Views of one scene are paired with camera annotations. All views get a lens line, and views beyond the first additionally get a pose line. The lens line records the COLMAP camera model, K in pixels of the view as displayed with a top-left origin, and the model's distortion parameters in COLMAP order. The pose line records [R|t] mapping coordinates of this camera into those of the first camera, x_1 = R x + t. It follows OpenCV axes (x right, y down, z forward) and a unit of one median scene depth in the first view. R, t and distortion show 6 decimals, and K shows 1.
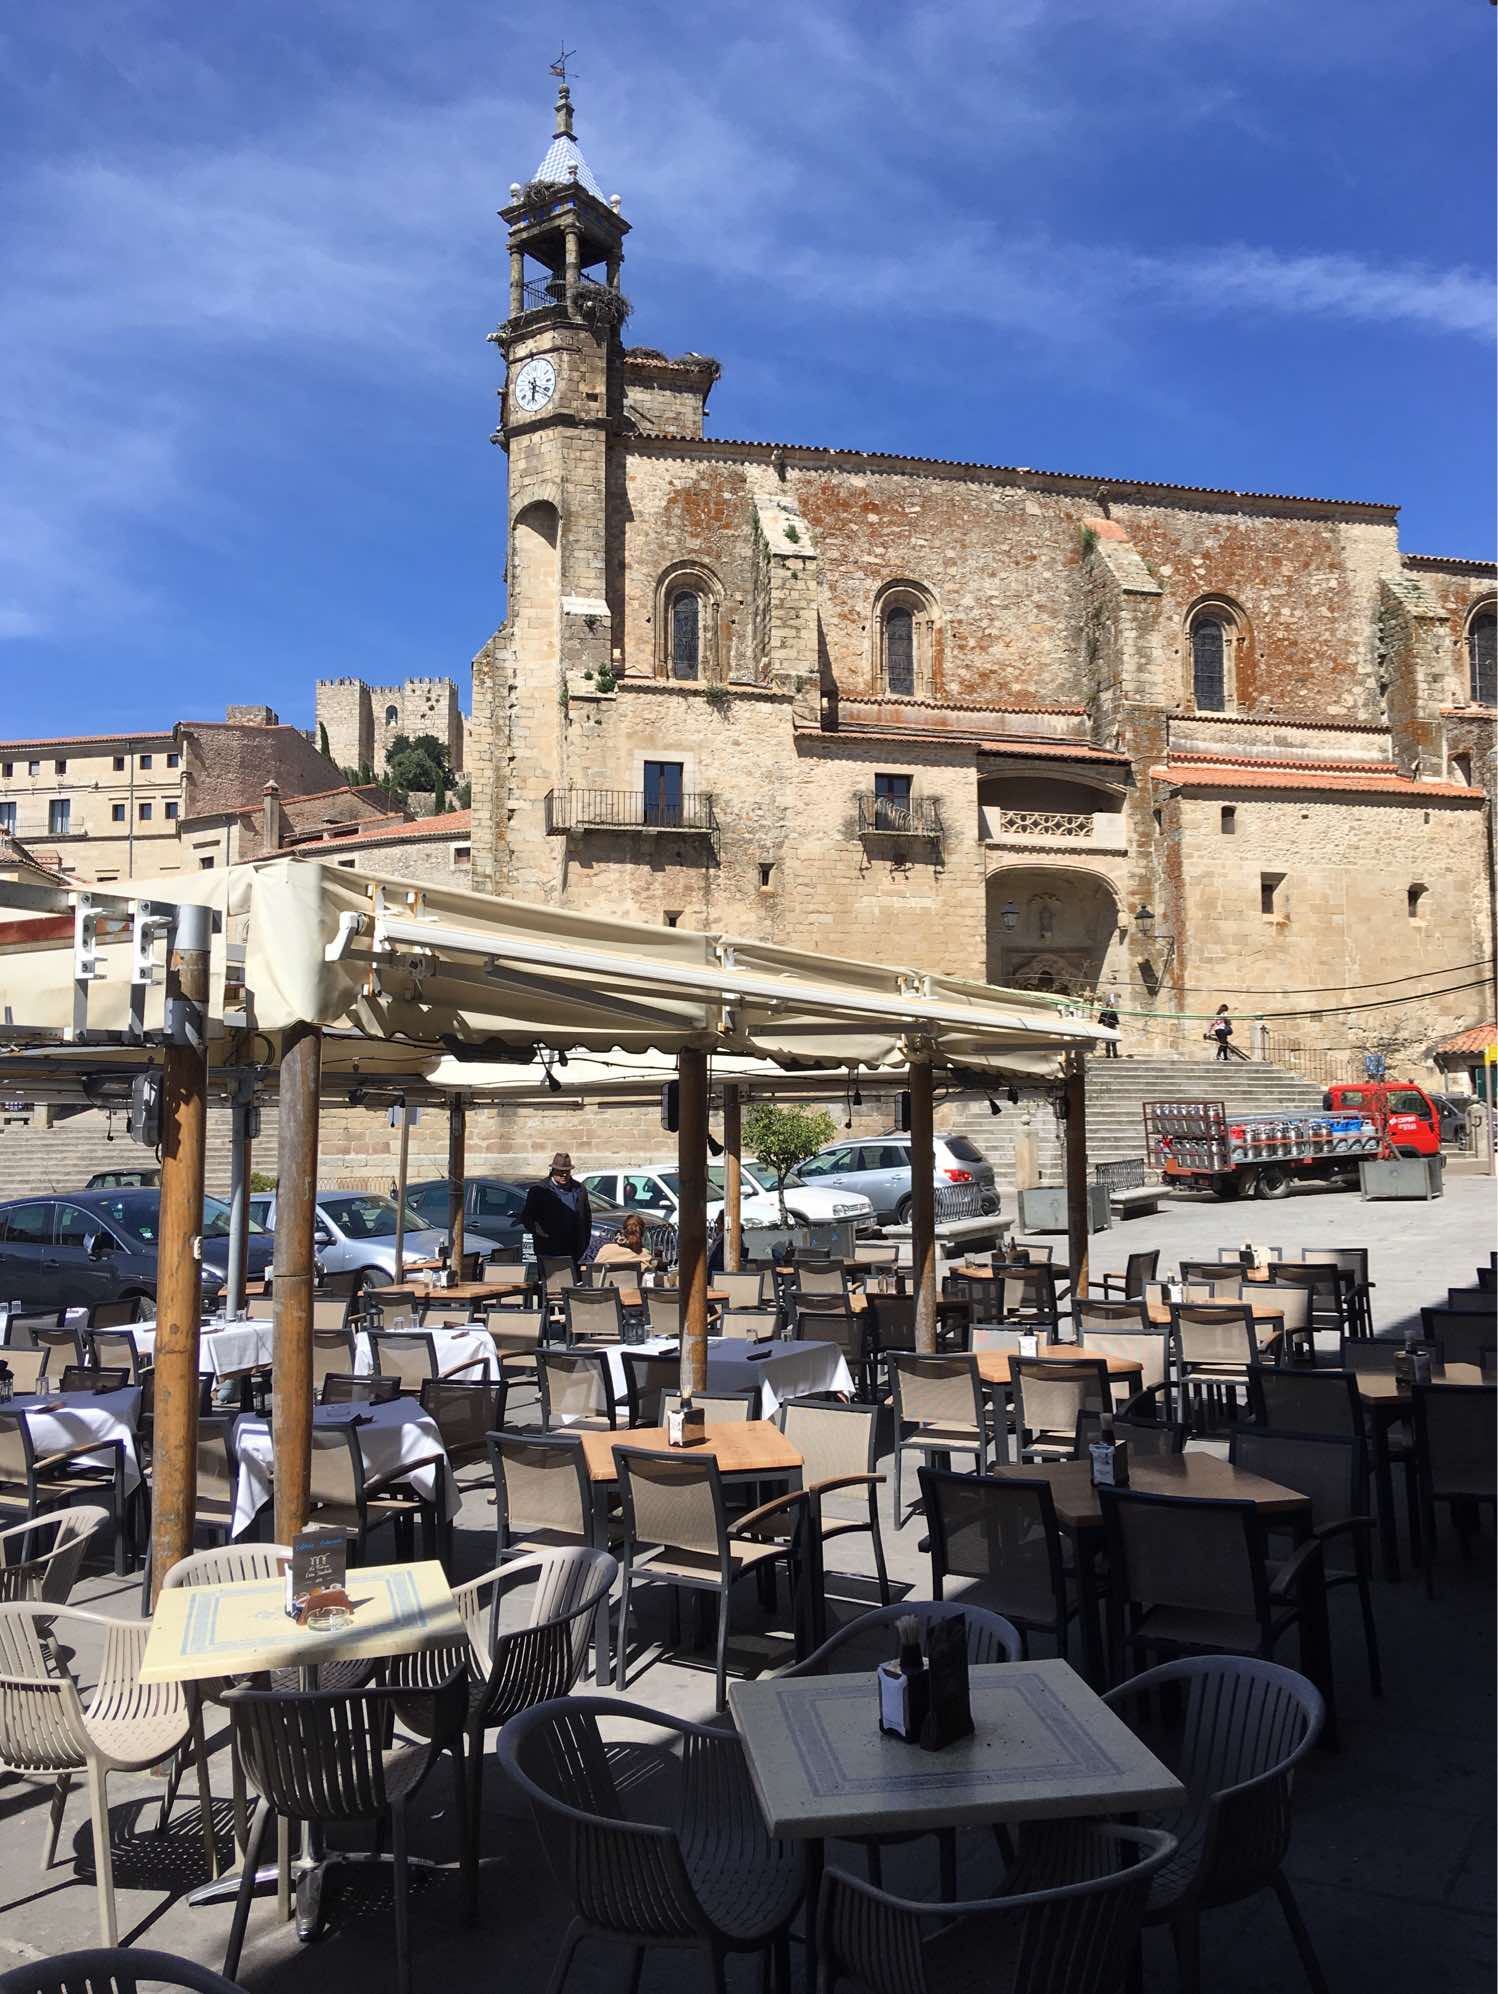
lens RADIAL K [[1708.5, 0, 741.4], [0, 1708.5, 996.5], [0, 0, 1]] dist [0.093655, -0.062915]
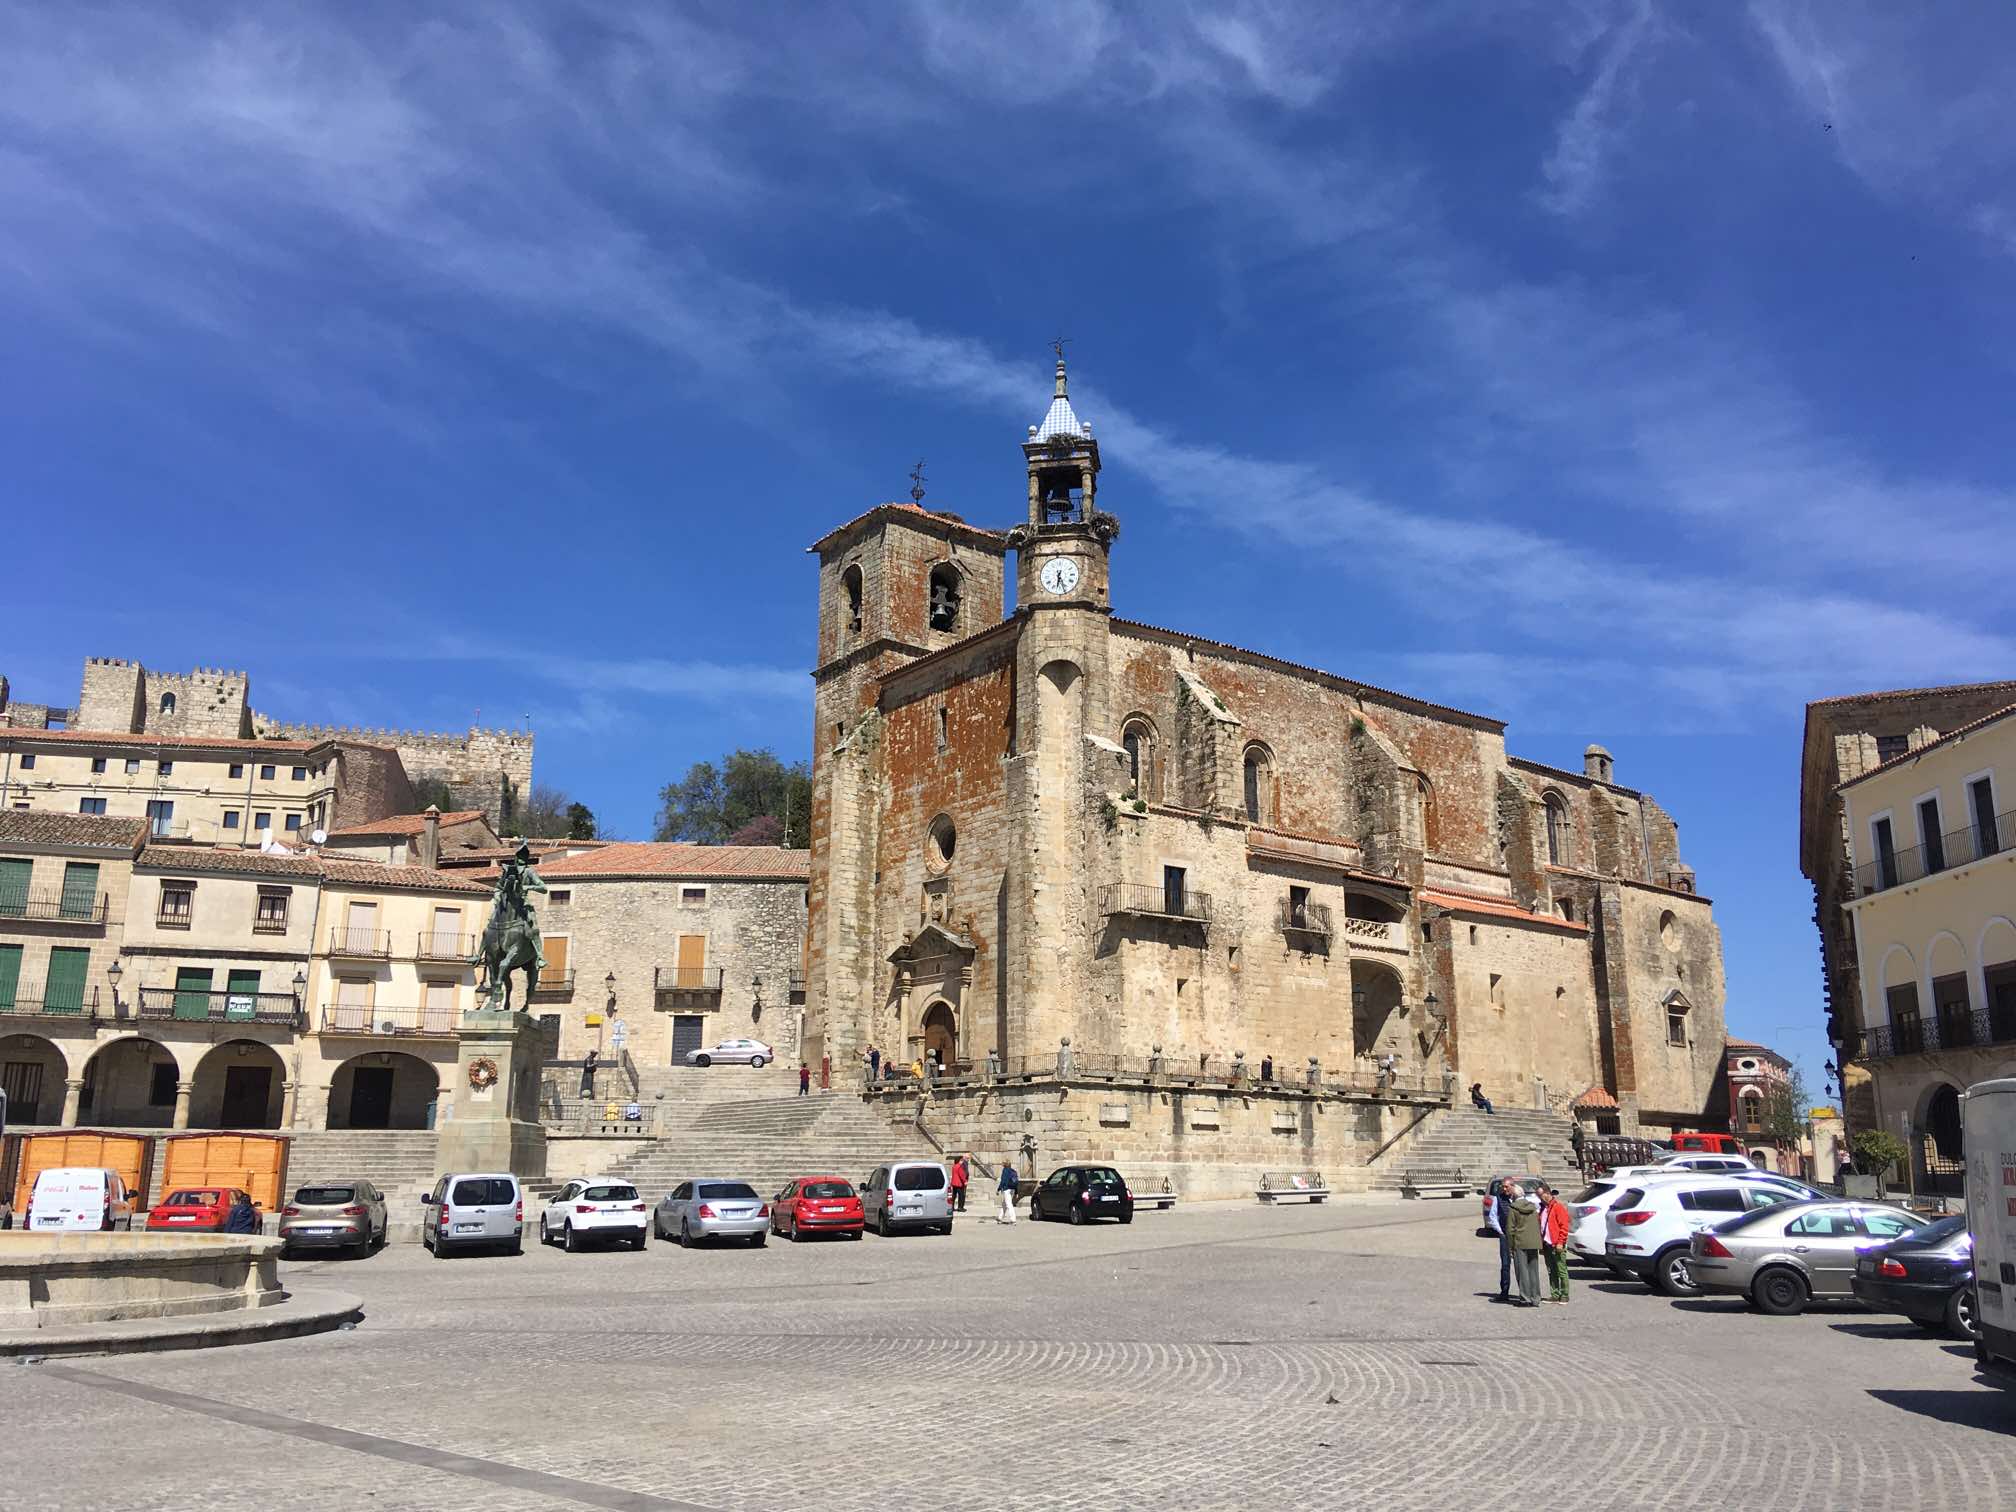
lens RADIAL K [[1727.4, 0, 1012.9], [0, 1727.4, 754.9], [0, 0, 1]] dist [0.093655, -0.062915]
pose [[0.913418, 0.107538, 0.392560, -0.644129], [-0.044686, 0.985131, -0.165892, 0.006769], [-0.404562, 0.133987, 0.904642, -0.173373]]
